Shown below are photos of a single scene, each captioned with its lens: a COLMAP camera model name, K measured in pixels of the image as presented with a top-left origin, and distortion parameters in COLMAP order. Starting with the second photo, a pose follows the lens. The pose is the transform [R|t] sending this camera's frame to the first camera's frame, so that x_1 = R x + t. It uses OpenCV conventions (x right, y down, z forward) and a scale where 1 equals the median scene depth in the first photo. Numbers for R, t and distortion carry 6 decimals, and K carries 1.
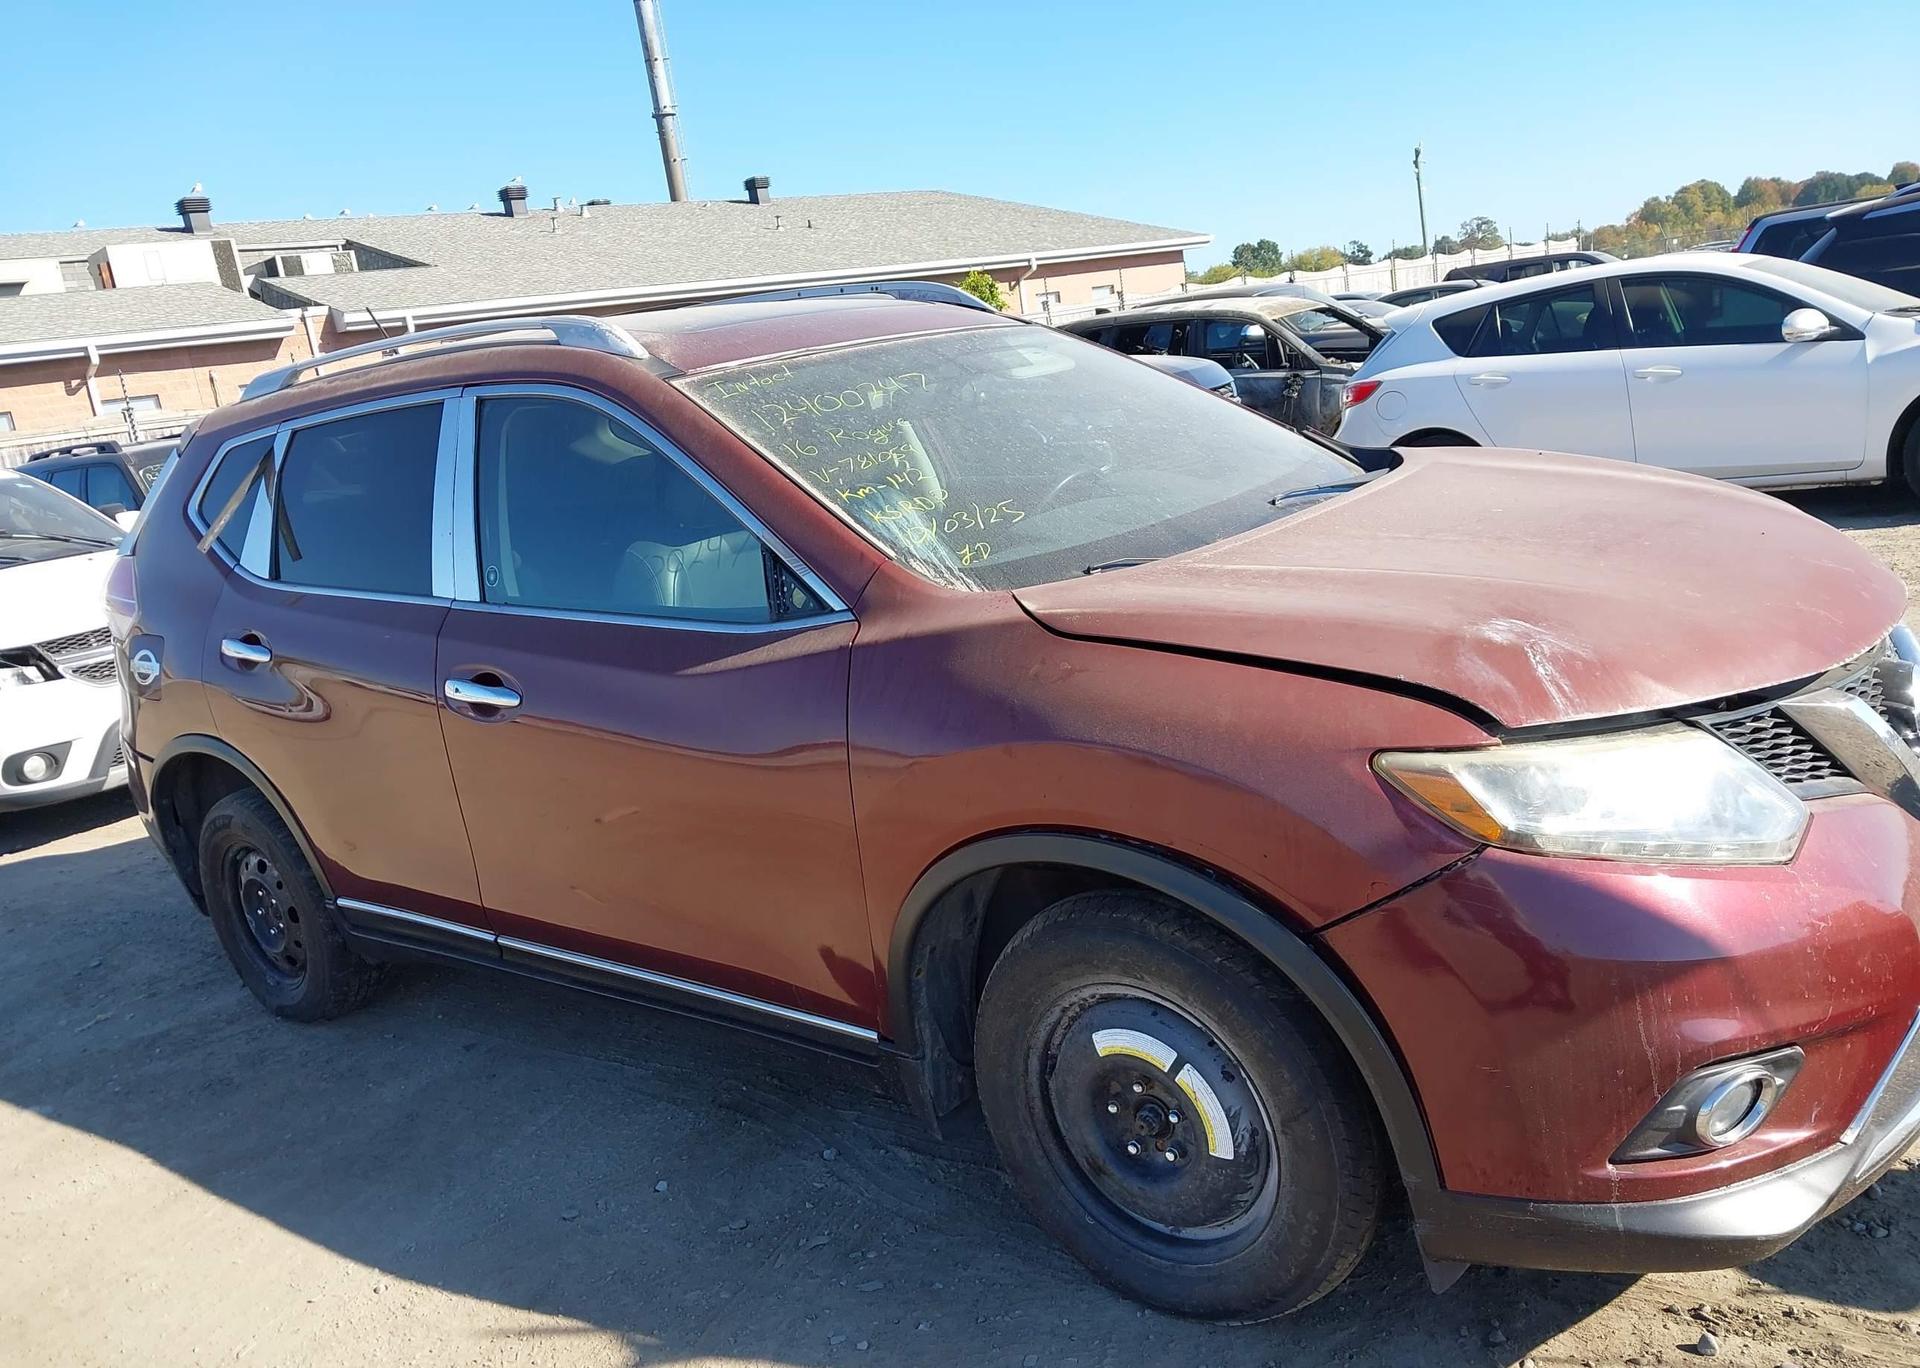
lens RADIAL K [[1492.6, 0, 892.6], [0, 1492.6, 761.1], [0, 0, 1]] dist [0.027987, -0.033635]
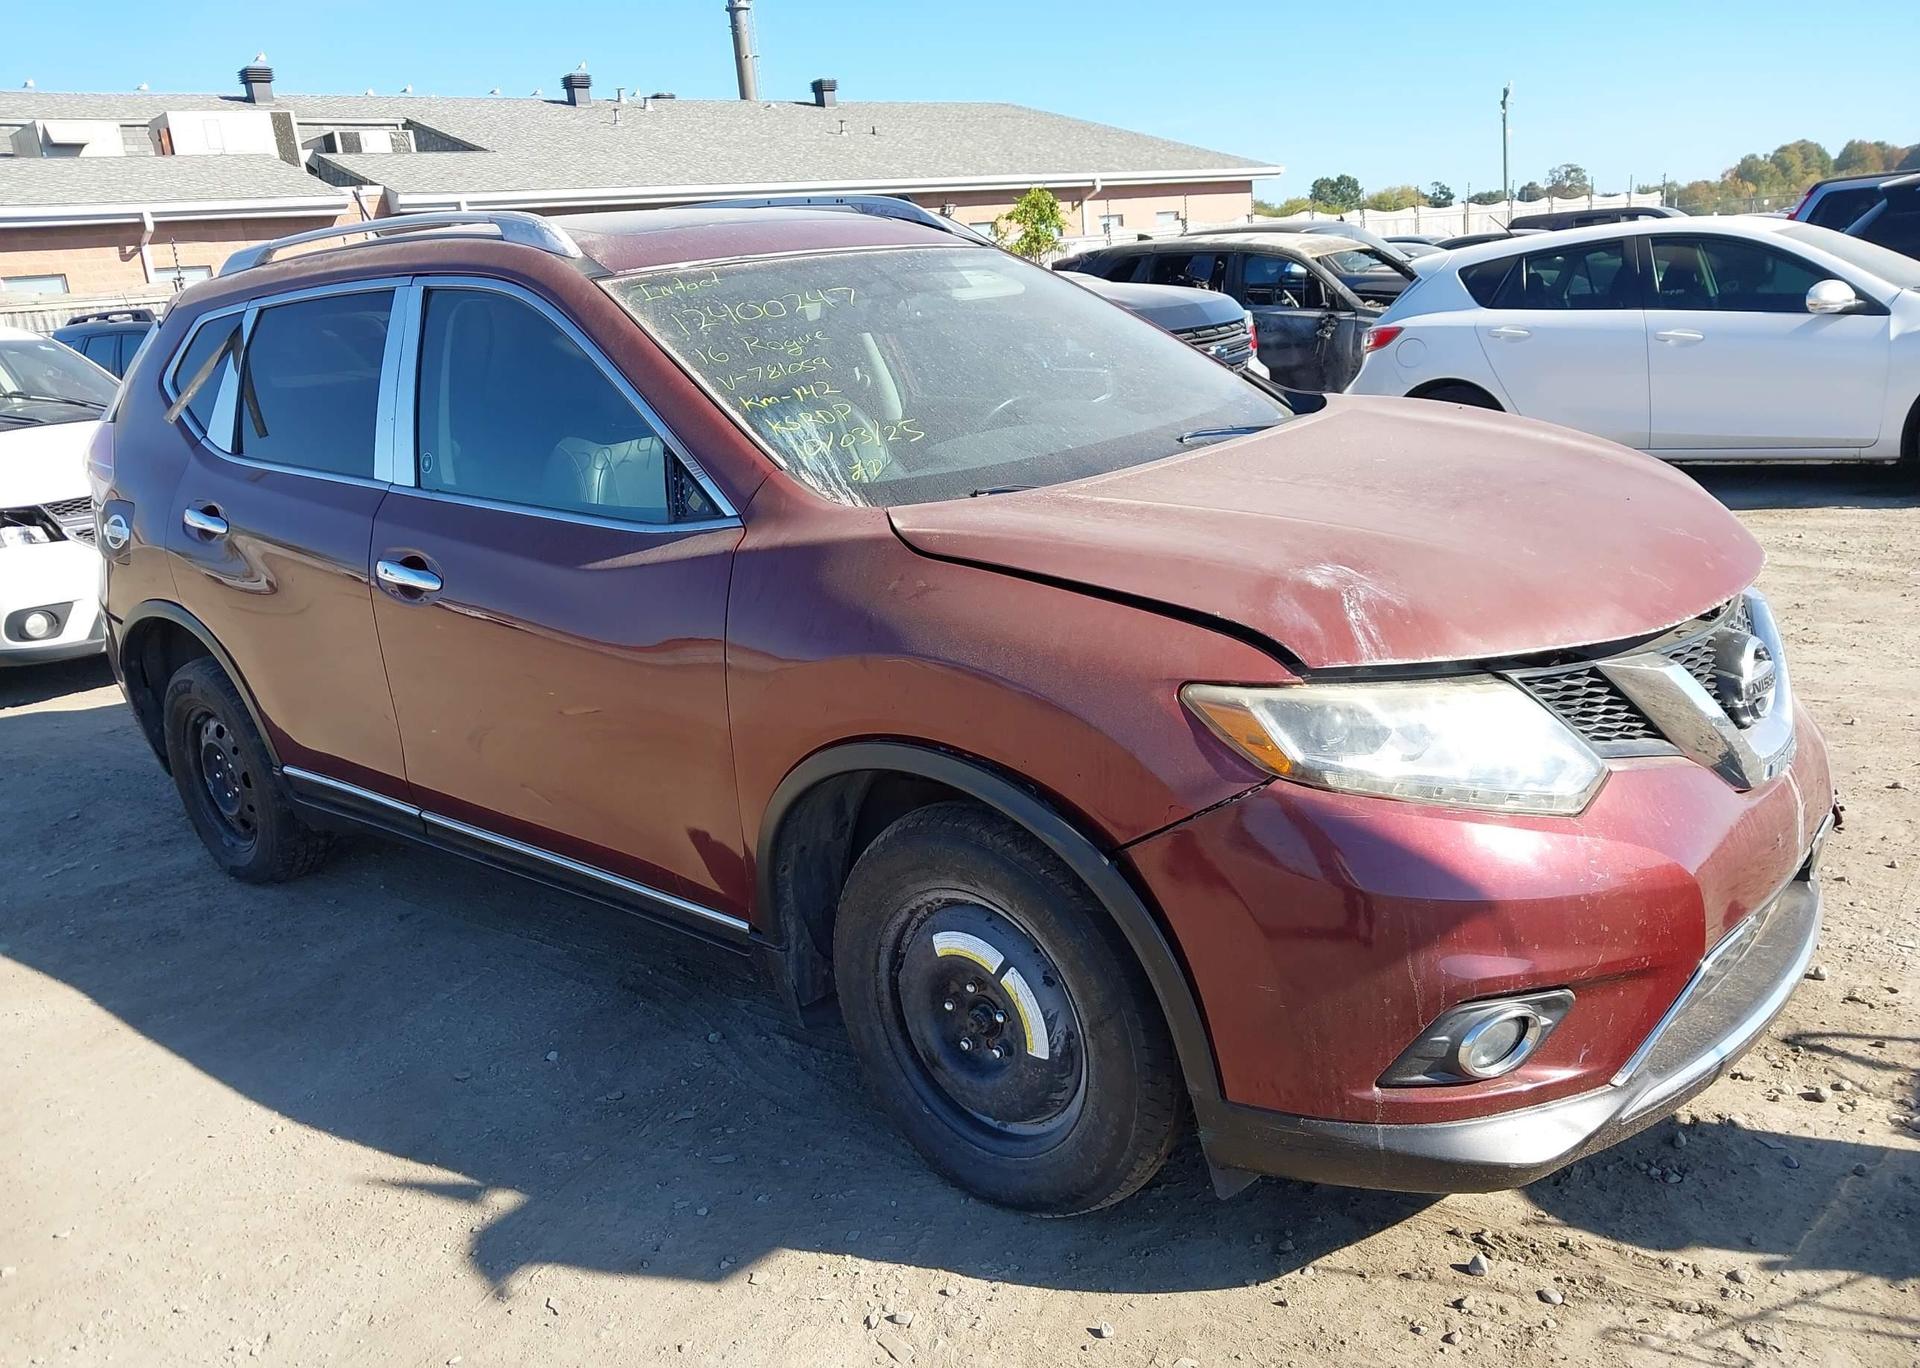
lens RADIAL K [[1492.6, 0, 901.4], [0, 1492.6, 757.1], [0, 0, 1]] dist [0.027987, -0.033635]
pose [[0.997358, 0.068946, -0.022896, 0.094979], [-0.067705, 0.996393, 0.051165, 0.003557], [0.026341, -0.049480, 0.998428, -0.033033]]
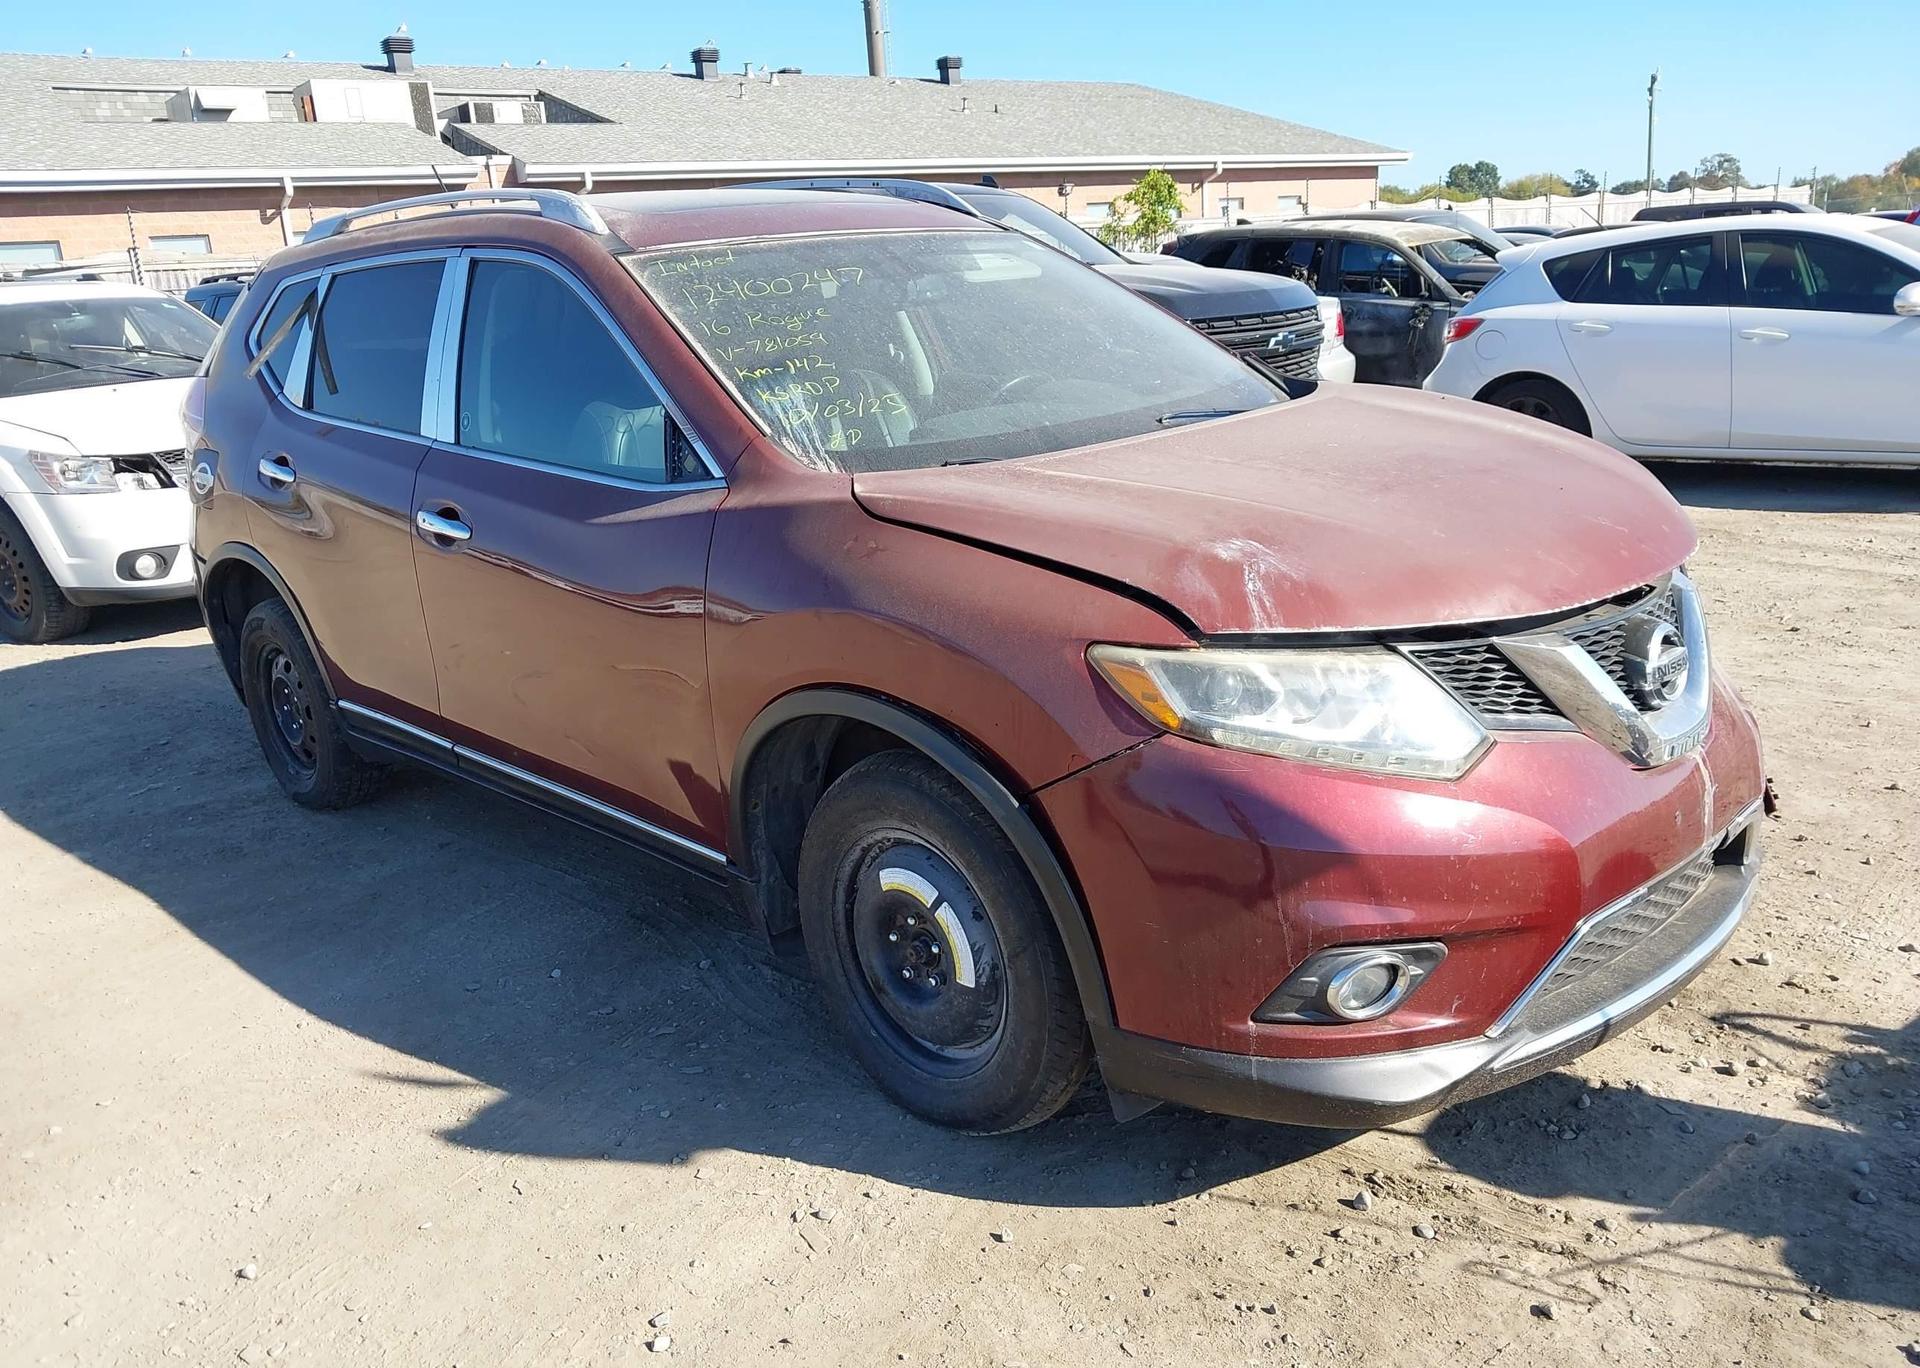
lens RADIAL K [[1492.6, 0, 915.5], [0, 1492.6, 756.2], [0, 0, 1]] dist [0.027987, -0.033635]
pose [[0.989670, 0.113571, -0.087491, 0.187488], [-0.107602, 0.991714, 0.070177, 0.009346], [0.094737, -0.060038, 0.993690, -0.092779]]
